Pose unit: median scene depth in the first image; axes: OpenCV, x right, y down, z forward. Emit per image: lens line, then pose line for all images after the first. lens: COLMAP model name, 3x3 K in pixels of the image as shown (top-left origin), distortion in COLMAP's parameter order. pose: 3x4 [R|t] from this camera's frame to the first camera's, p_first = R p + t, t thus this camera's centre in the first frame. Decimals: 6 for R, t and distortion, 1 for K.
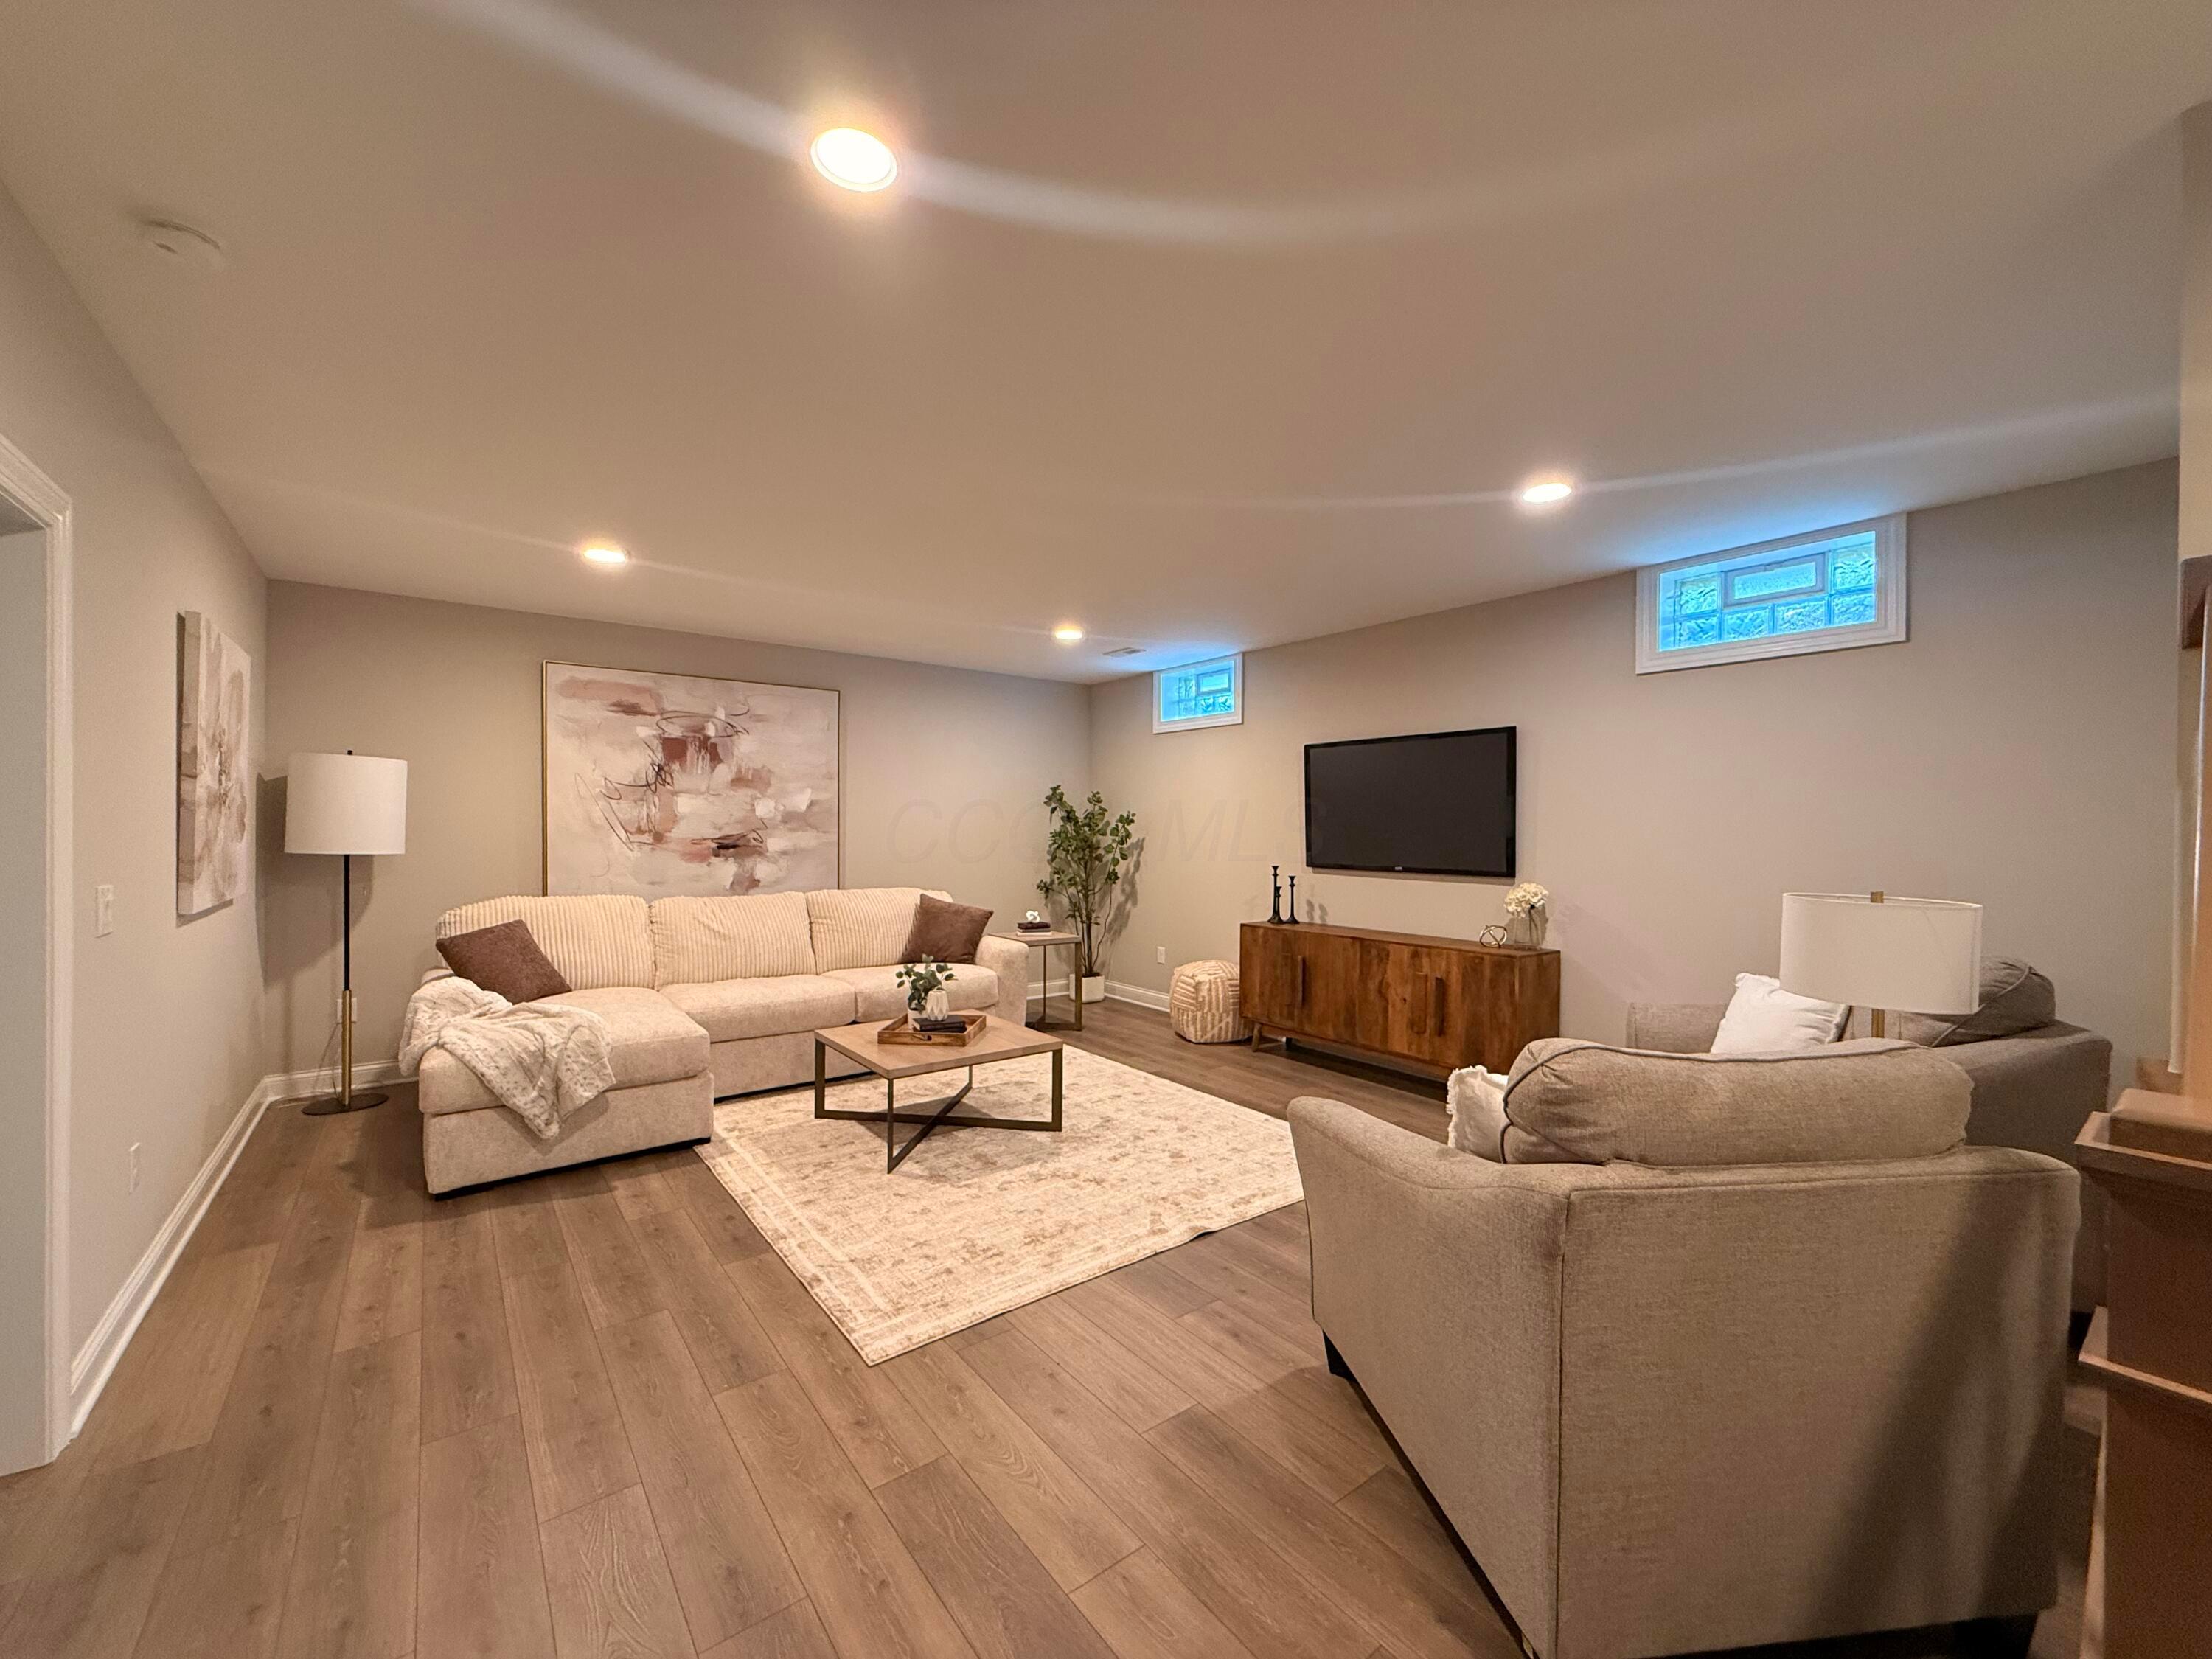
lens RADIAL K [[889.0, 0, 1106.0], [0, 889.0, 829.5], [0, 0, 1]] dist [0.000377, 0.000040]
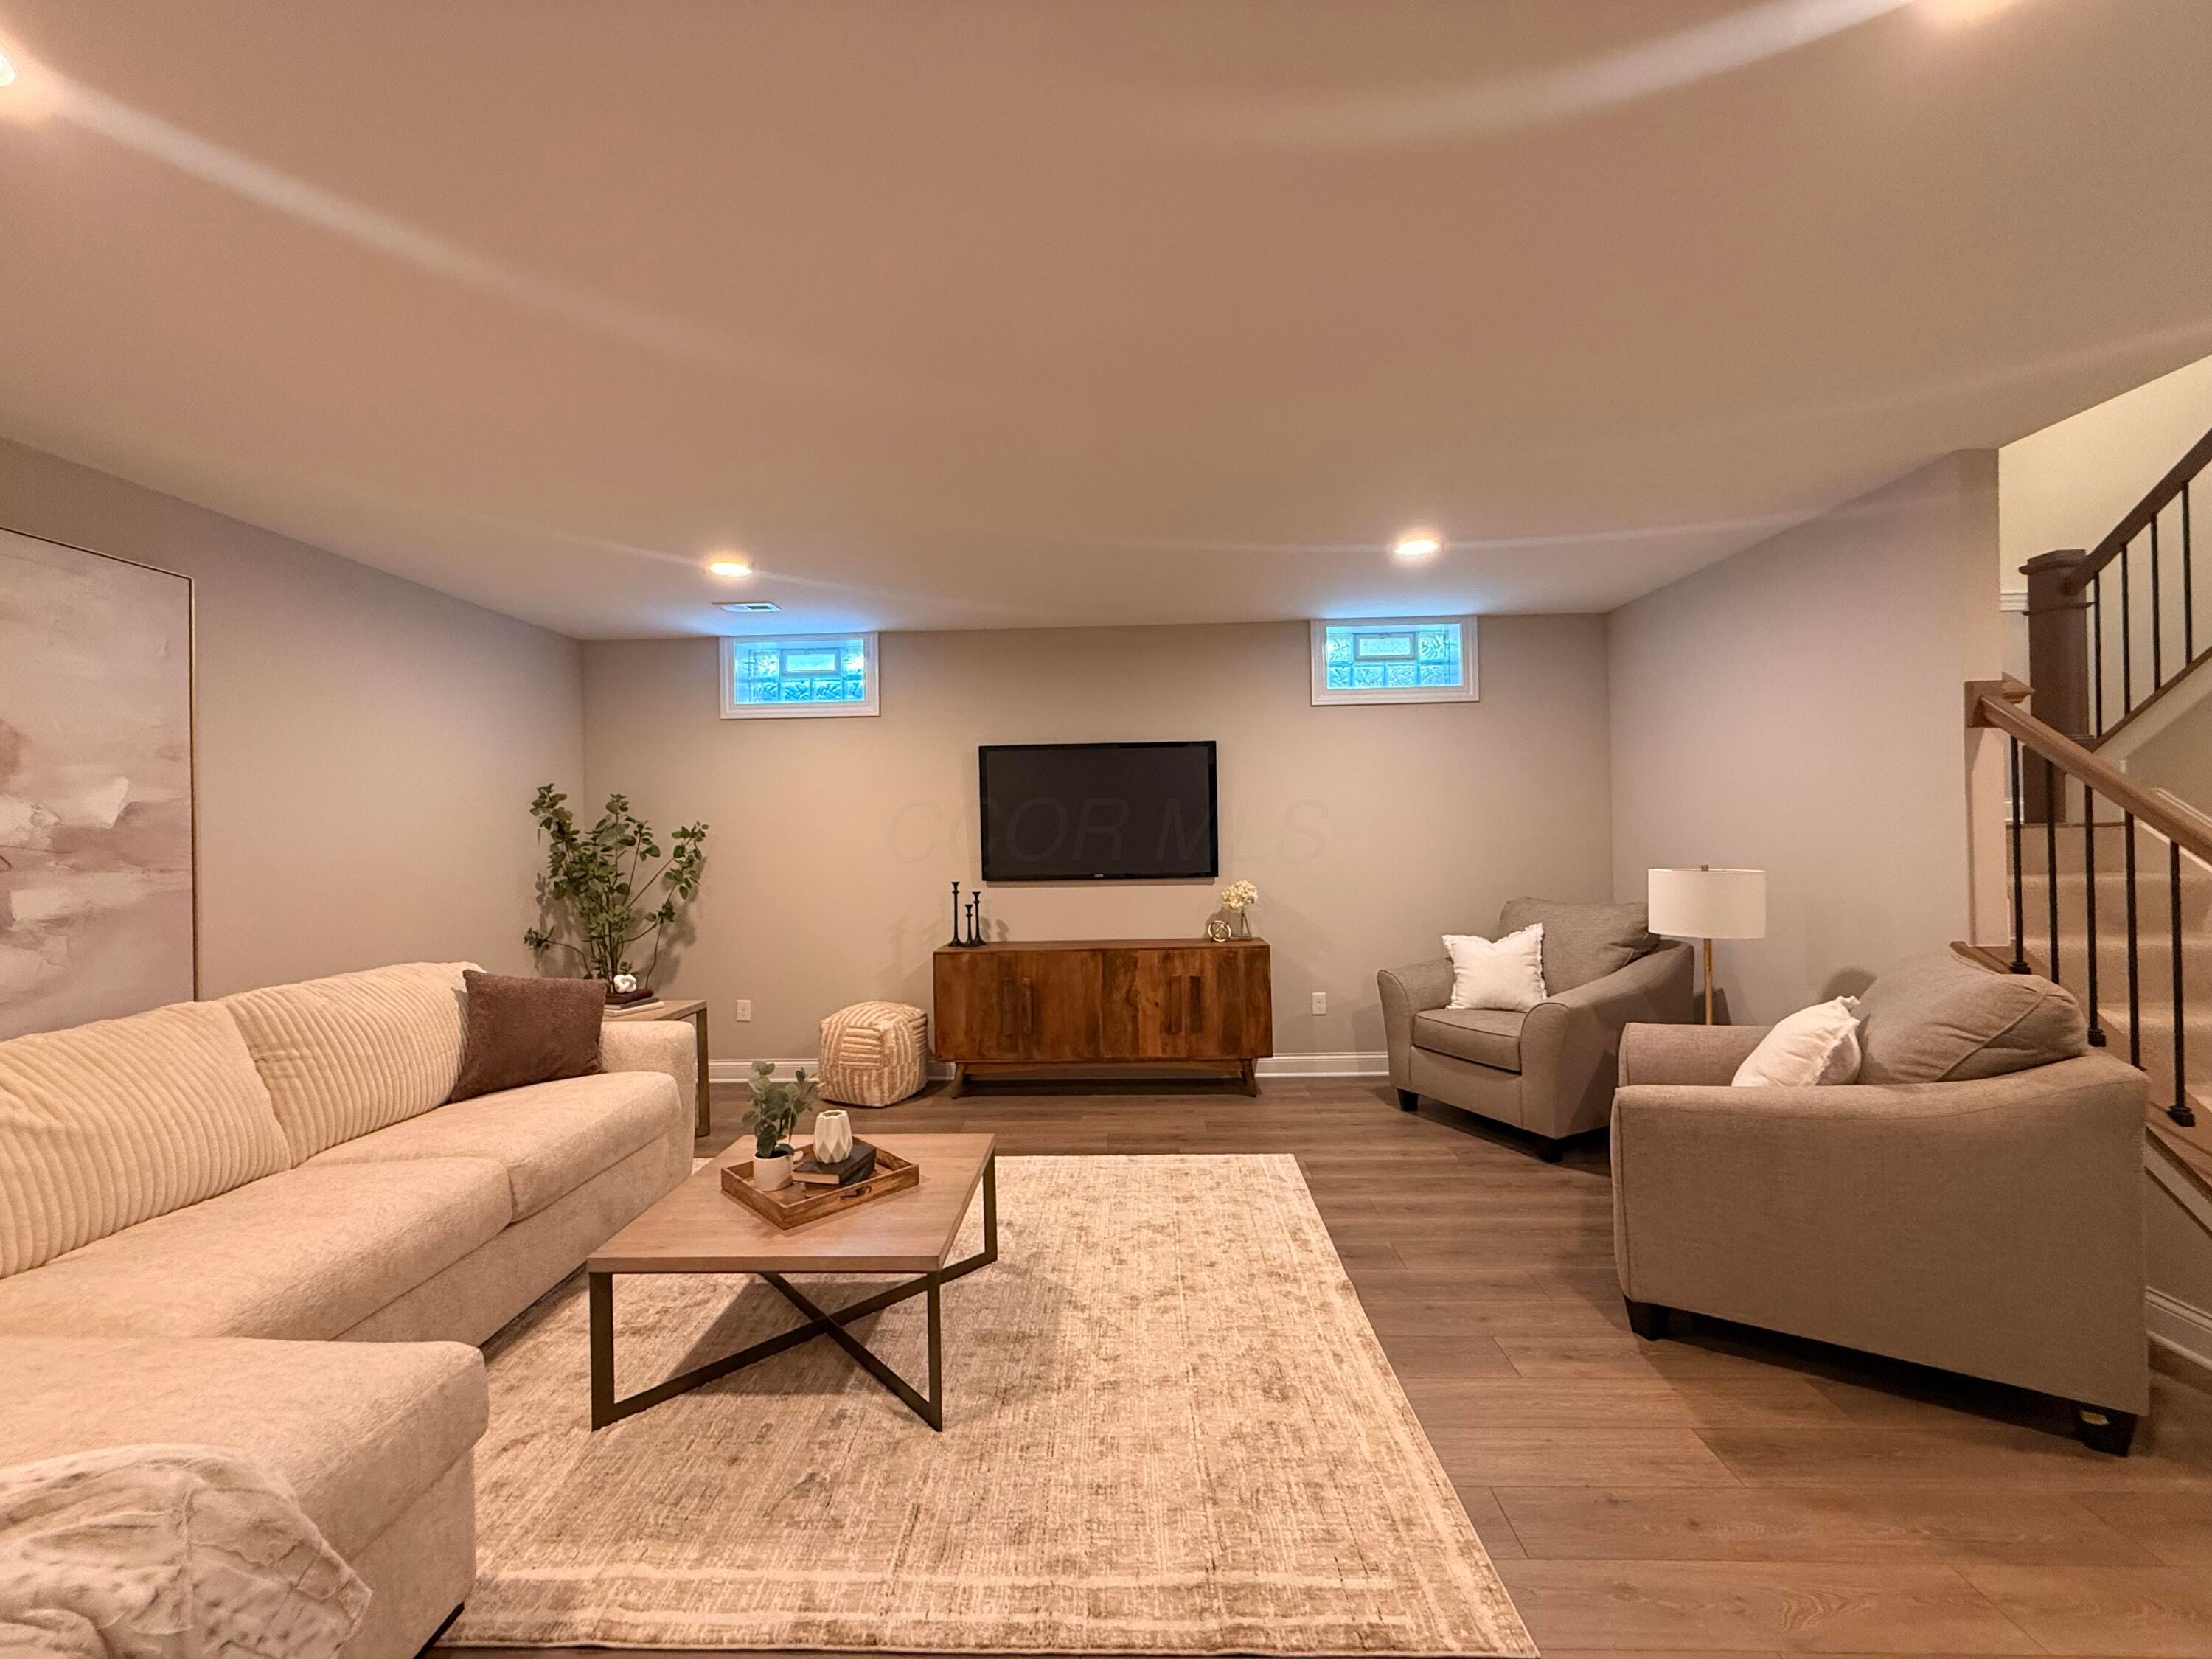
lens RADIAL K [[880.1, 0, 1106.0], [0, 880.1, 829.5], [0, 0, 1]] dist [-0.000001, -0.000100]
pose [[0.629841, -0.015243, 0.776575, -0.461975], [0.024462, 0.999701, -0.000217, -0.008249], [-0.776339, 0.019133, 0.630025, 0.397154]]
